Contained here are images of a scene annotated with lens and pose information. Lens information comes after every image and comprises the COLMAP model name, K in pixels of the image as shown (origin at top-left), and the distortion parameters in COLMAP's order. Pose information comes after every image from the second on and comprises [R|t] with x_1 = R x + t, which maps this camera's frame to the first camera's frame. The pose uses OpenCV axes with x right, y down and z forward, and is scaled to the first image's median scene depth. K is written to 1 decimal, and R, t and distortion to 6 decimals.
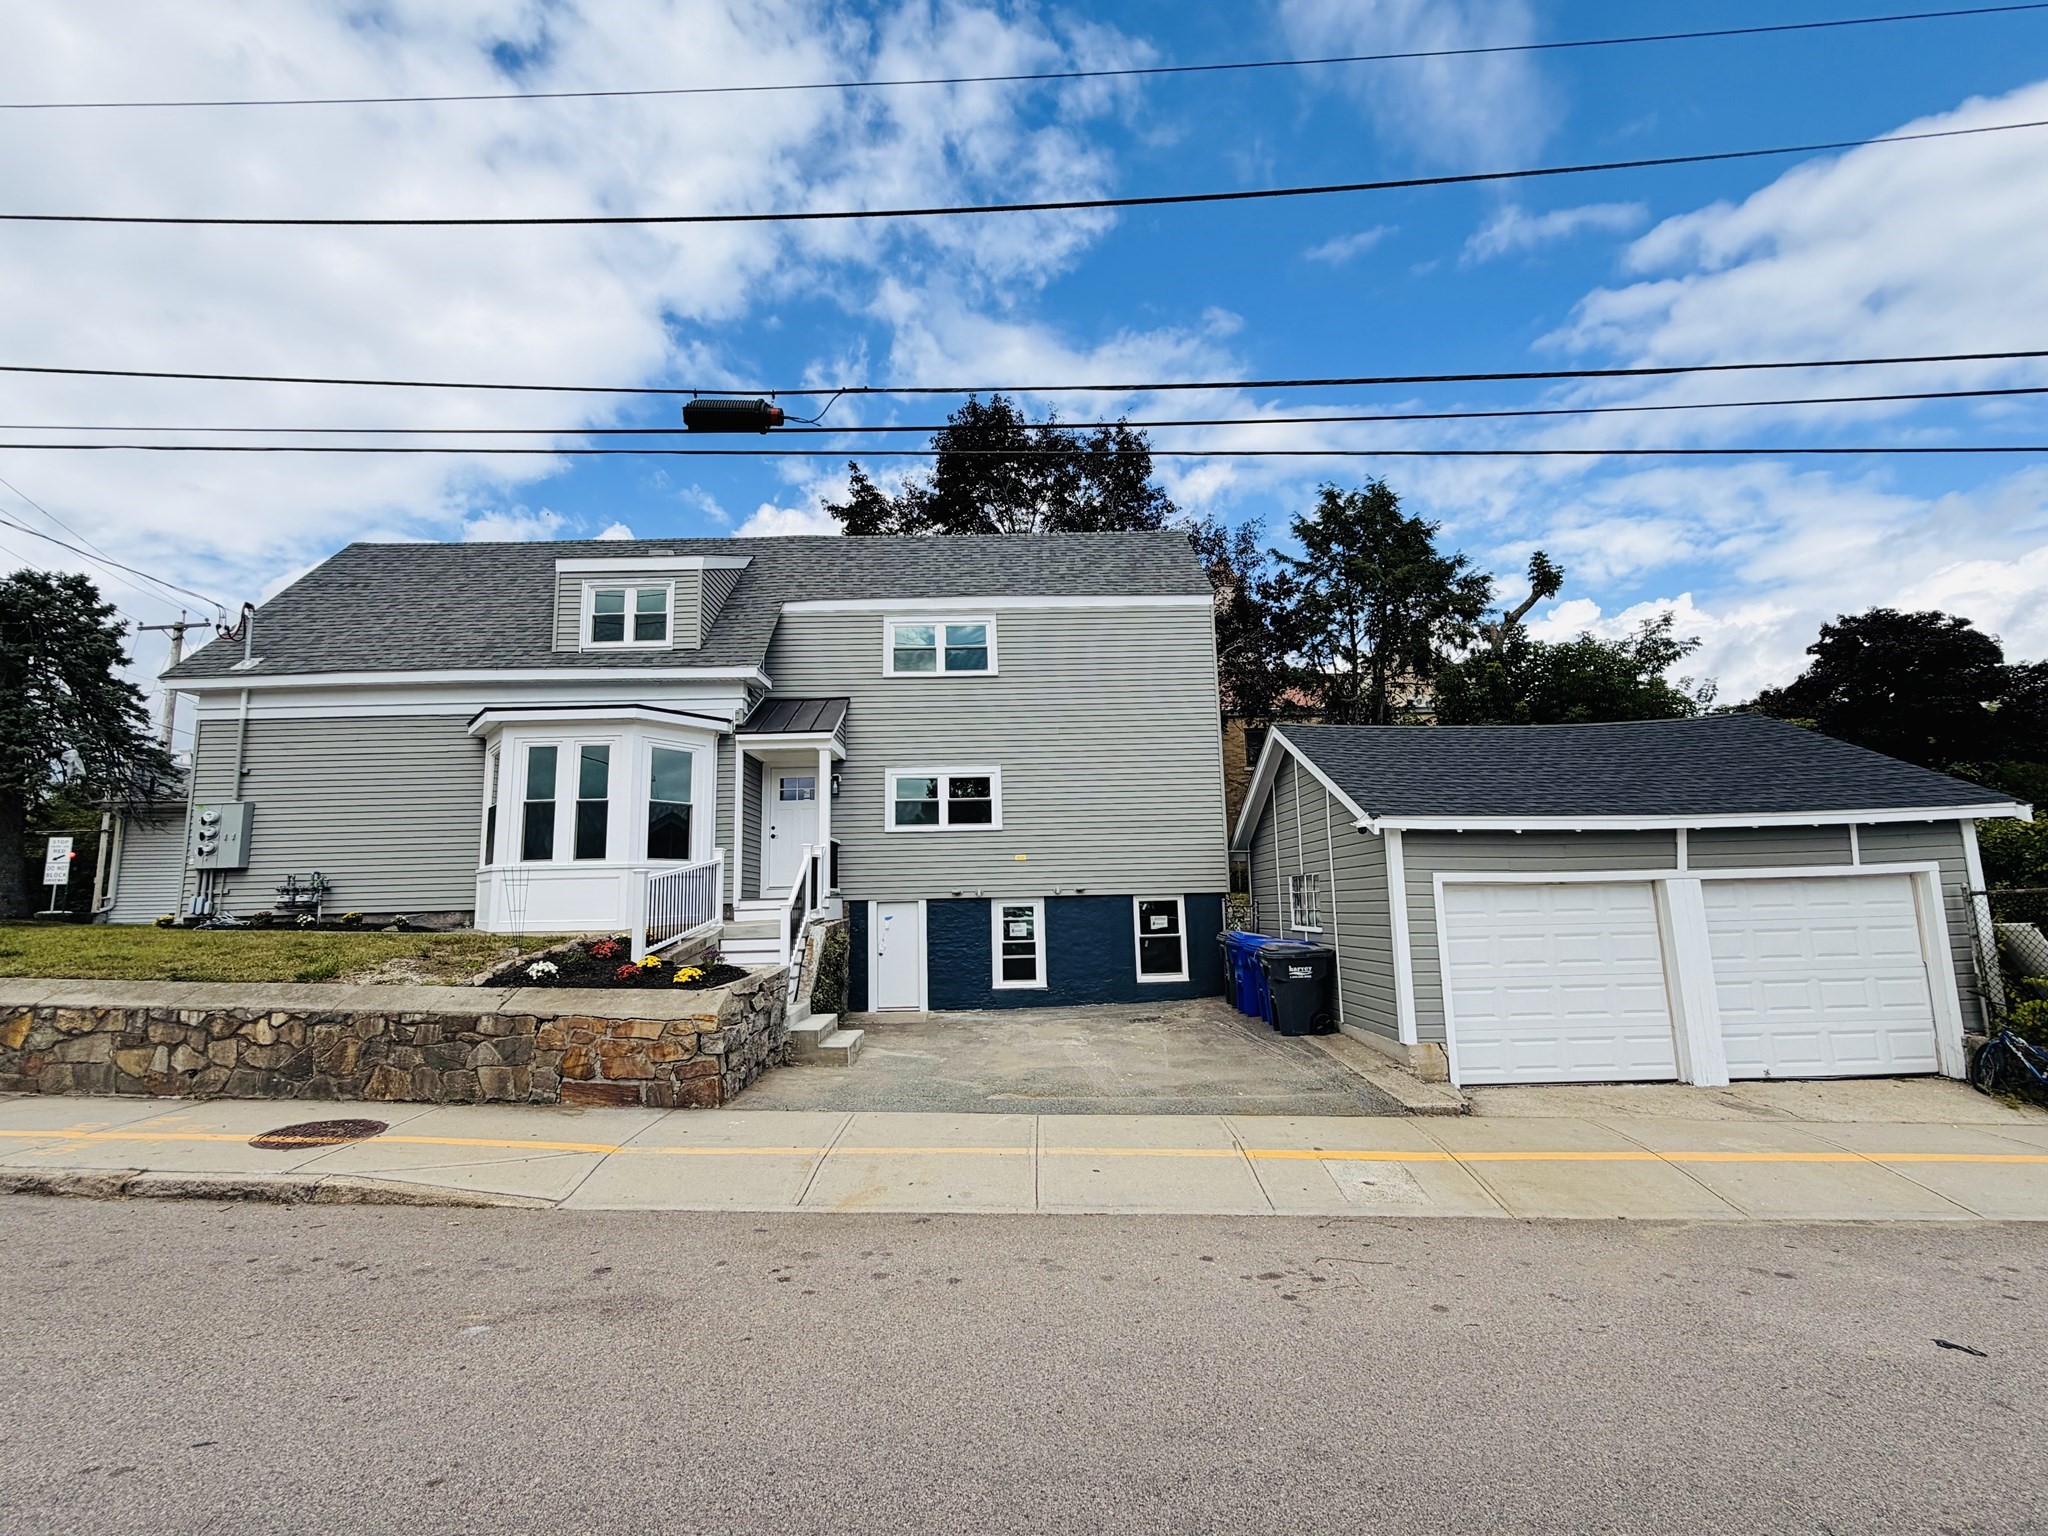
lens RADIAL K [[902.4, 0, 1018.8], [0, 902.4, 771.6], [0, 0, 1]] dist [0.001304, -0.000660]
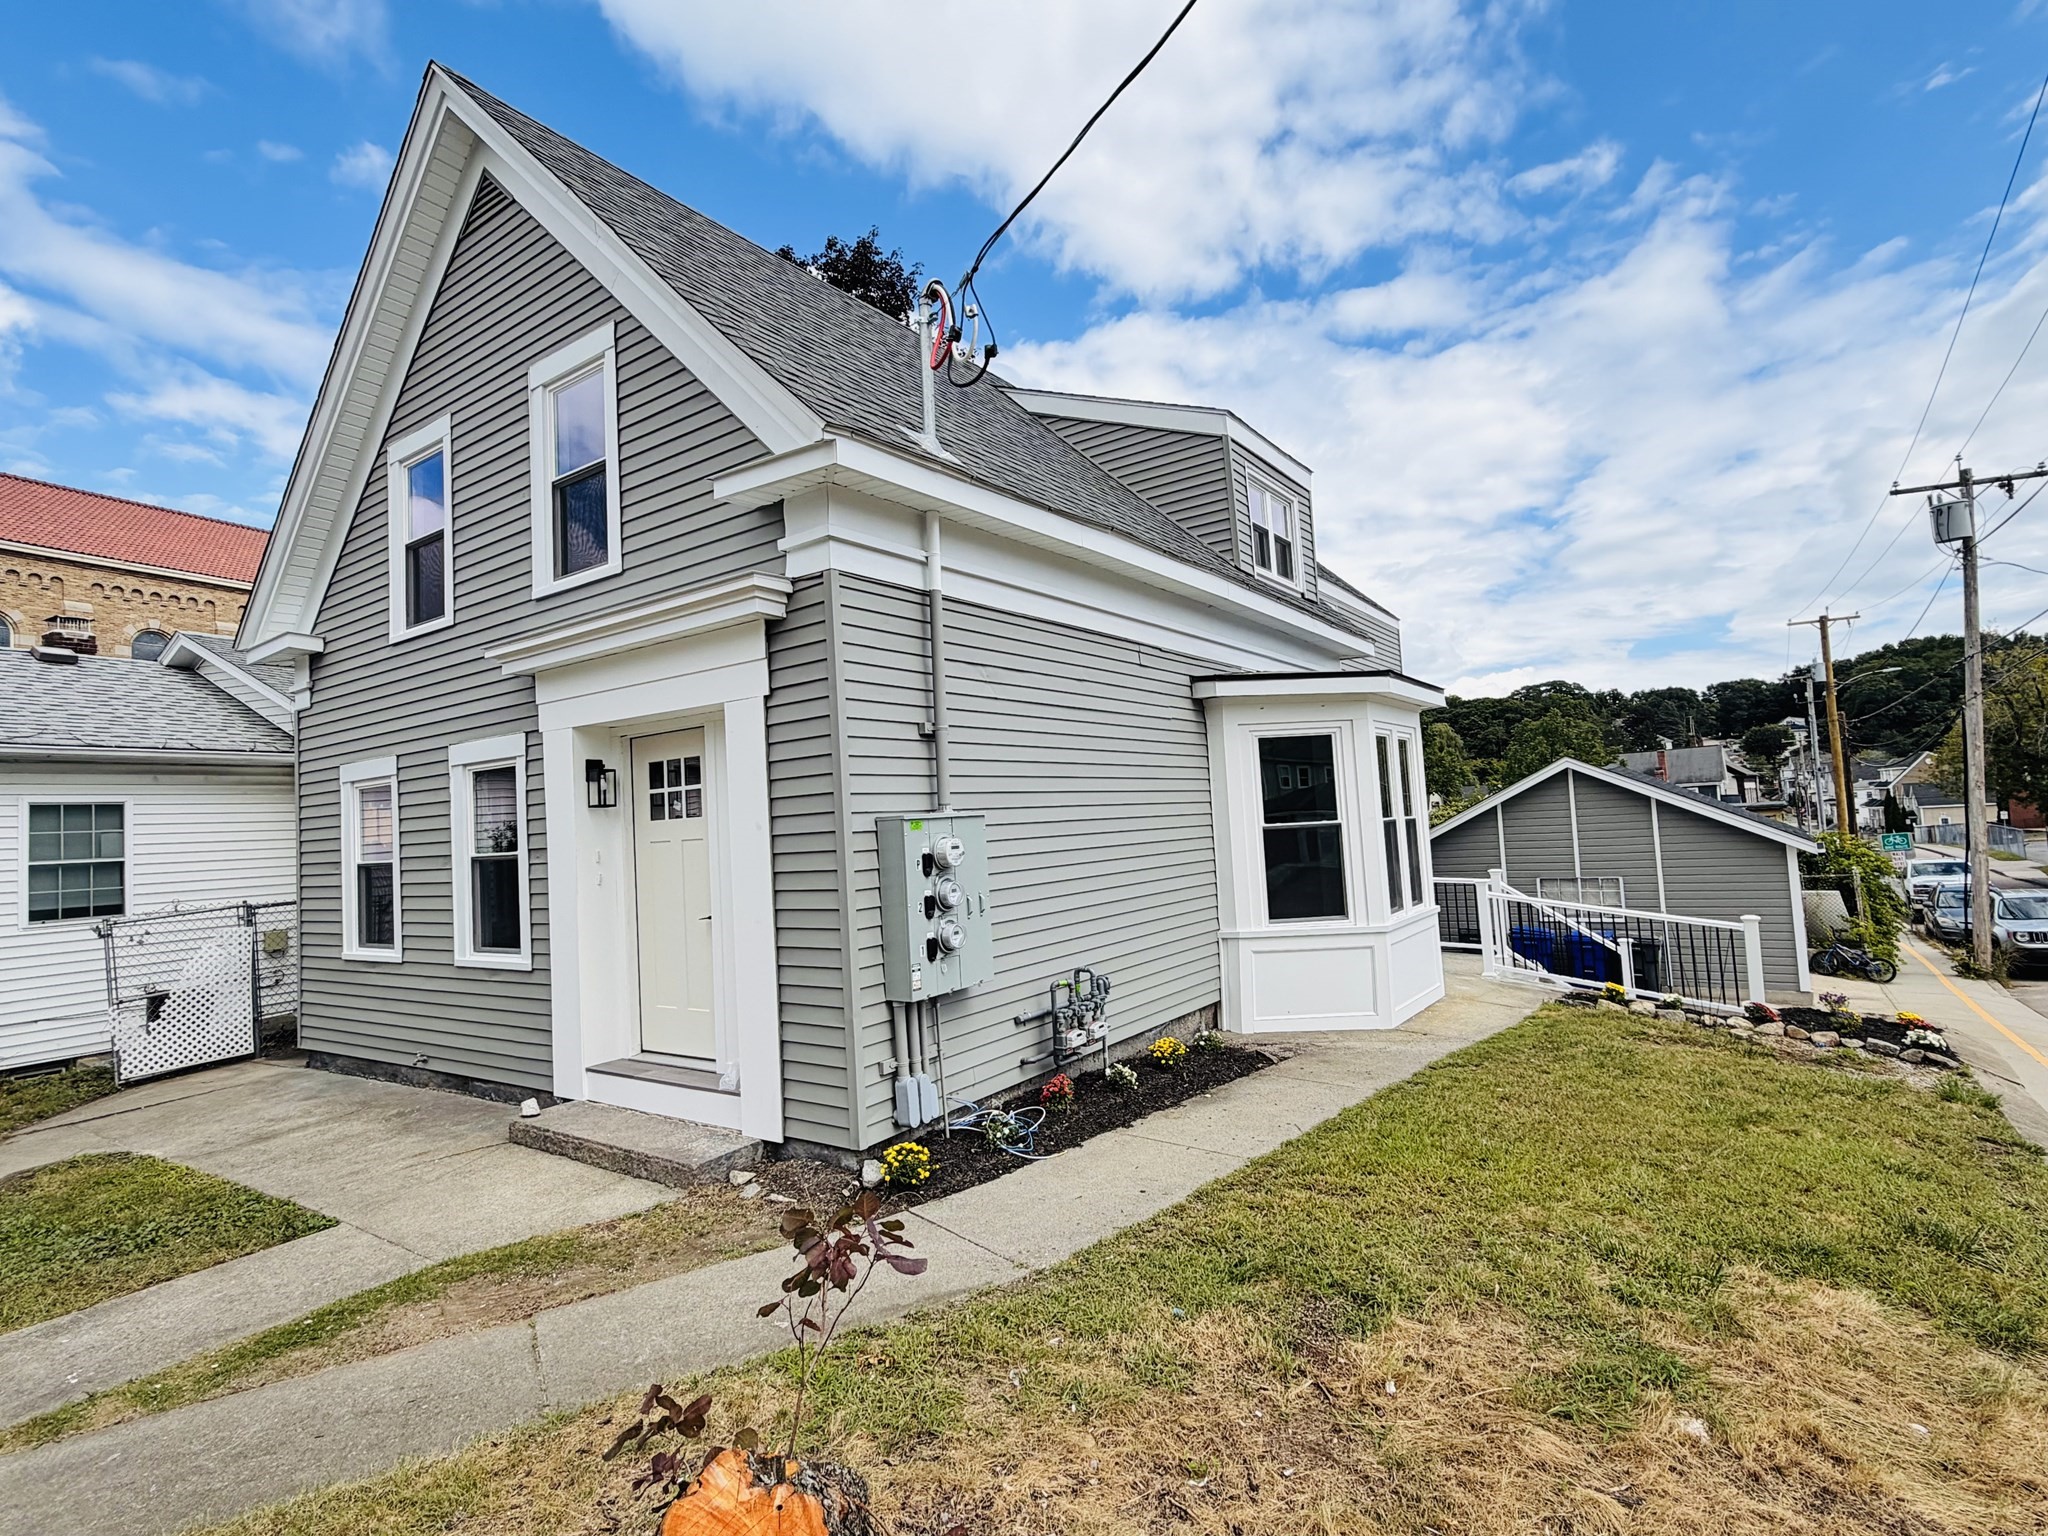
lens RADIAL K [[1016.0, 0, 1016.9], [0, 1016.0, 765.2], [0, 0, 1]] dist [0.001843, -0.000893]
pose [[0.595420, 0.042937, 0.802266, -1.146718], [-0.080011, 0.996776, 0.006036, 0.009083], [-0.799420, -0.067784, 0.596936, 0.690671]]
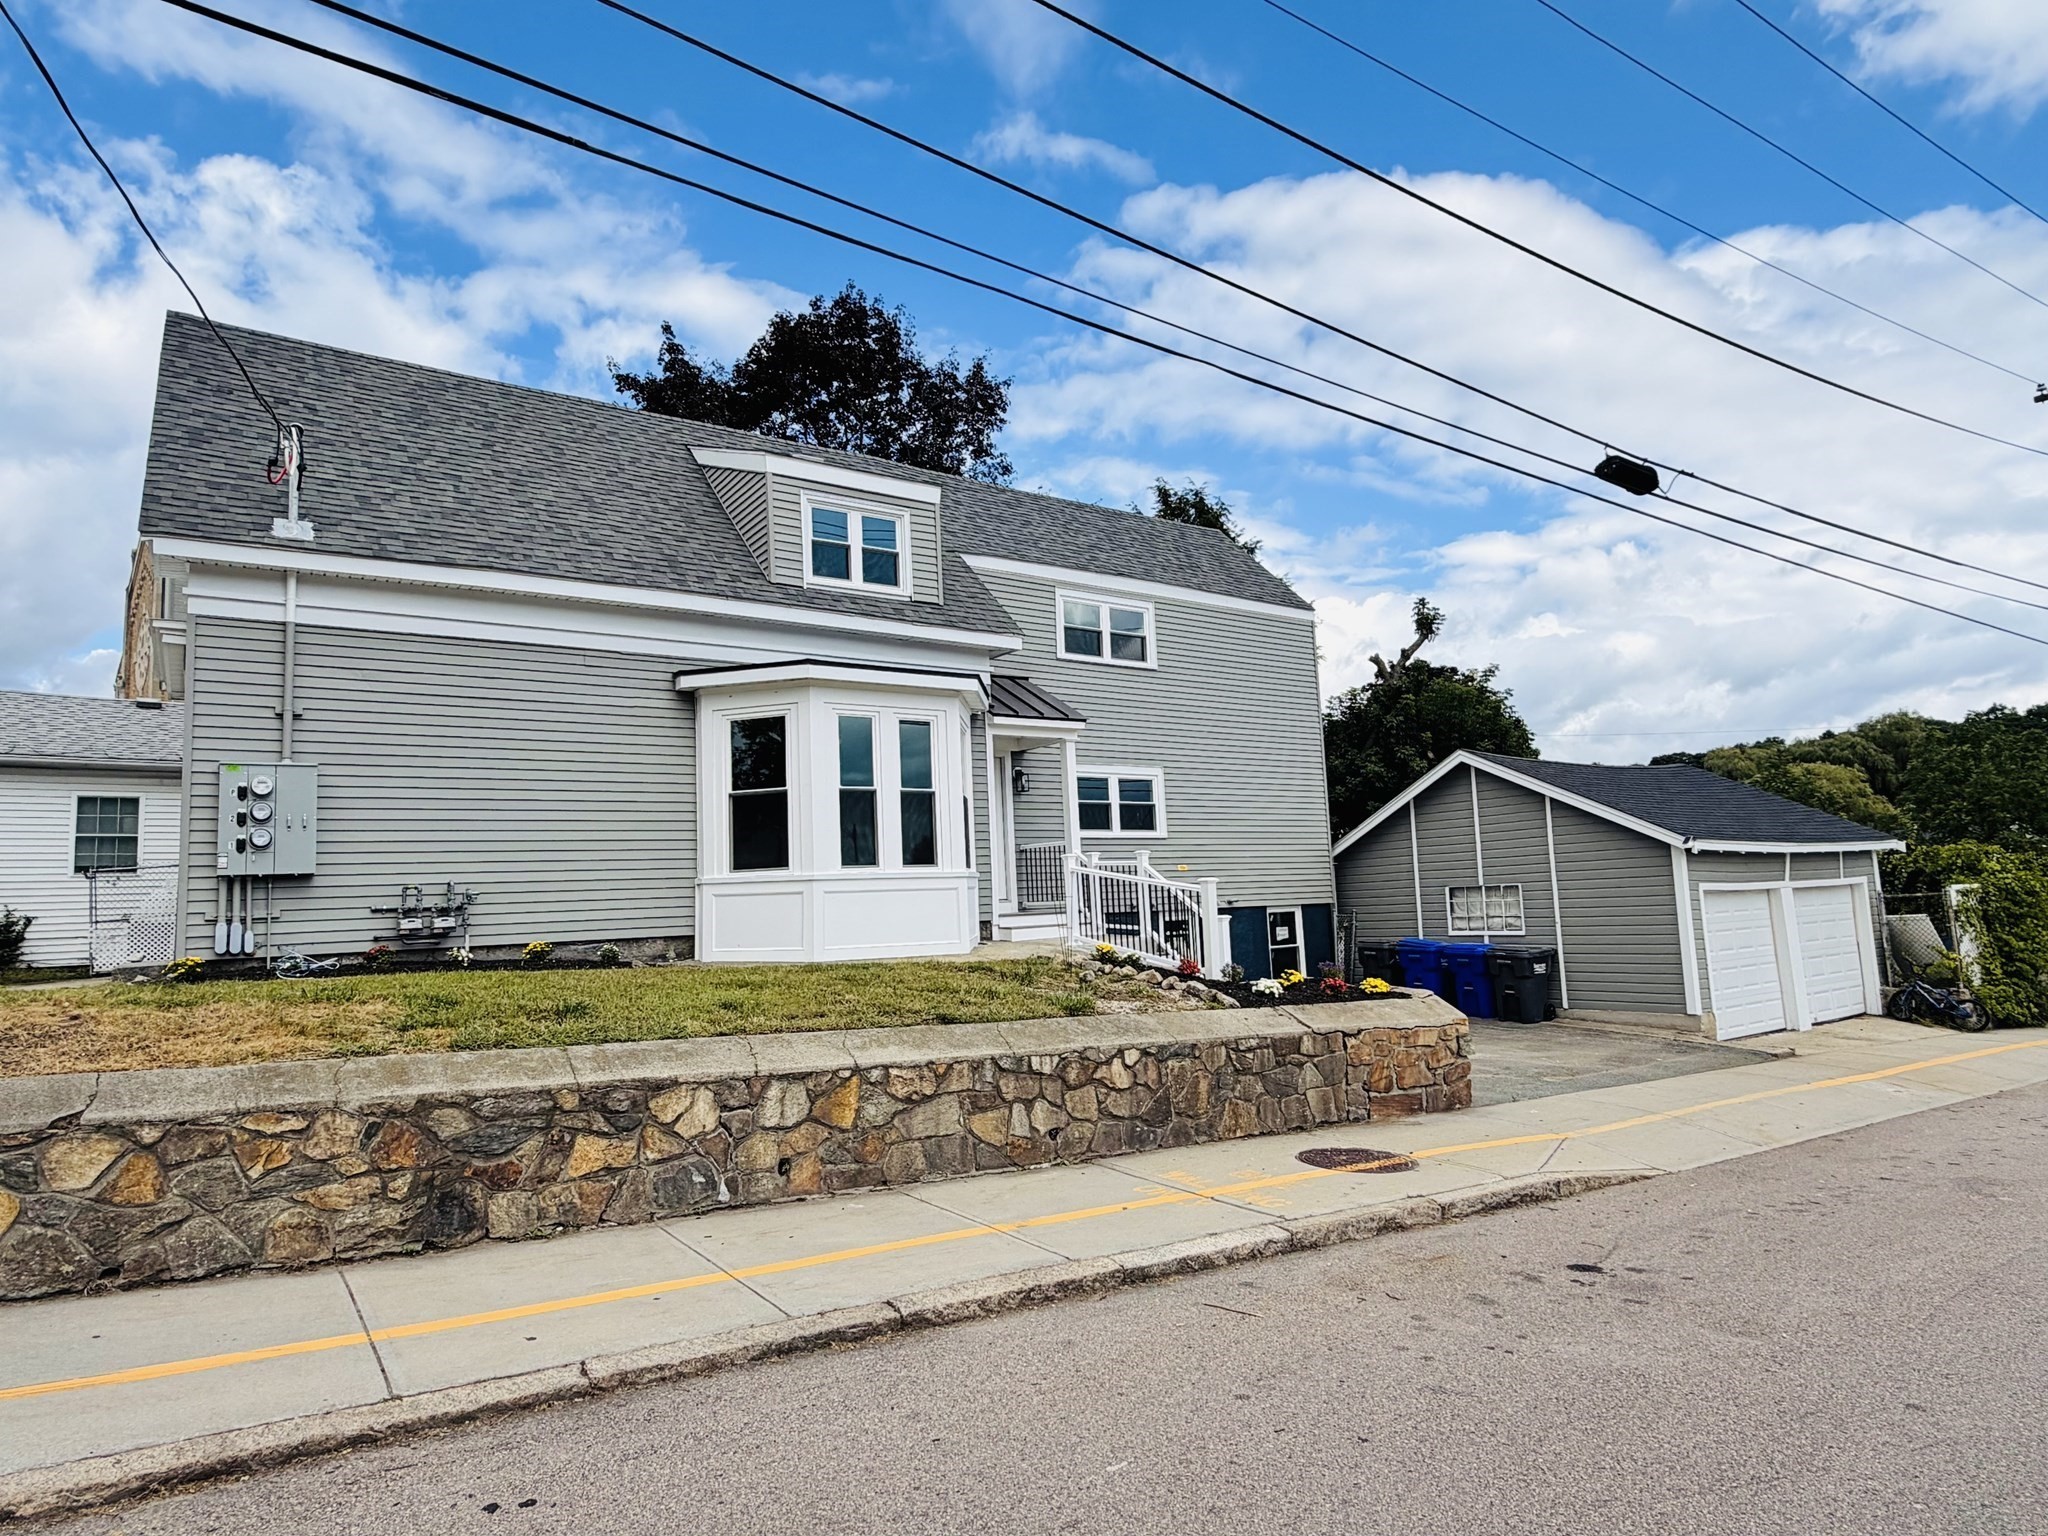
lens RADIAL K [[1156.5, 0, 1013.4], [0, 1156.5, 773.3], [0, 0, 1]] dist [0.002914, -0.002810]
pose [[0.833380, 0.053559, 0.550099, -0.851752], [-0.060818, 0.998136, -0.005045, 0.014866], [-0.549344, -0.029251, 0.835084, 0.102331]]
